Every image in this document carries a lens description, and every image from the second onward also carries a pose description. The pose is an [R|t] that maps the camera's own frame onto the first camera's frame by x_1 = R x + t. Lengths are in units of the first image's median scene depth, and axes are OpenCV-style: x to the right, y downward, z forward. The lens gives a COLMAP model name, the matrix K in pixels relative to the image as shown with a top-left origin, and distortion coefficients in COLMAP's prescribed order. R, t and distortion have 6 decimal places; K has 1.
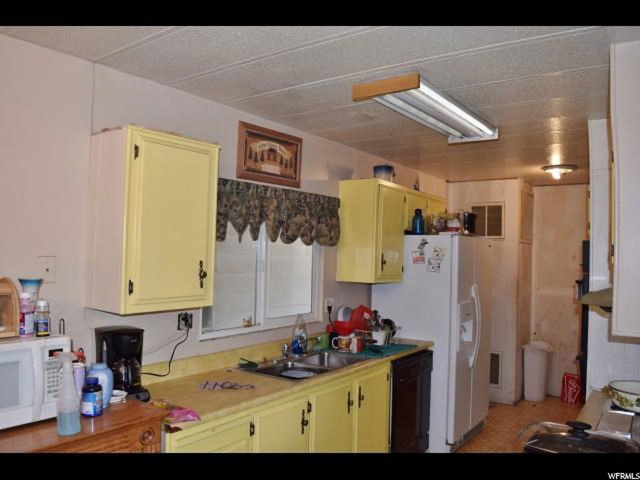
lens RADIAL K [[499.5, 0, 320.0], [0, 499.5, 240.0], [0, 0, 1]] dist [-0.077756, 0.000434]
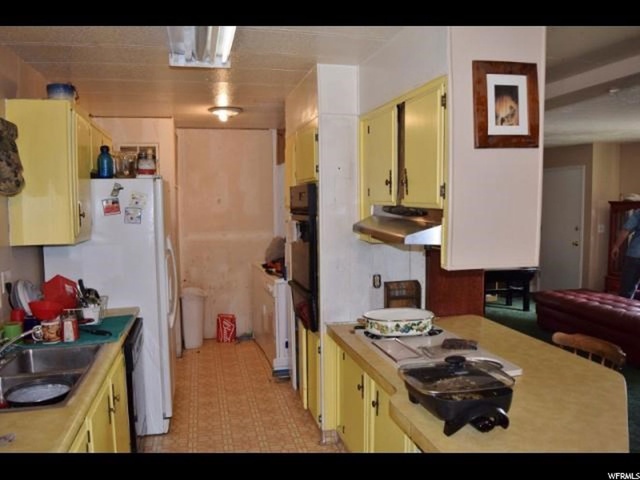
lens RADIAL K [[499.5, 0, 320.0], [0, 499.5, 240.0], [0, 0, 1]] dist [-0.077756, 0.000434]
pose [[0.651879, -0.089064, 0.753075, -0.181527], [0.007390, 0.993778, 0.111134, 0.002637], [-0.758287, -0.066881, 0.648481, 0.228045]]
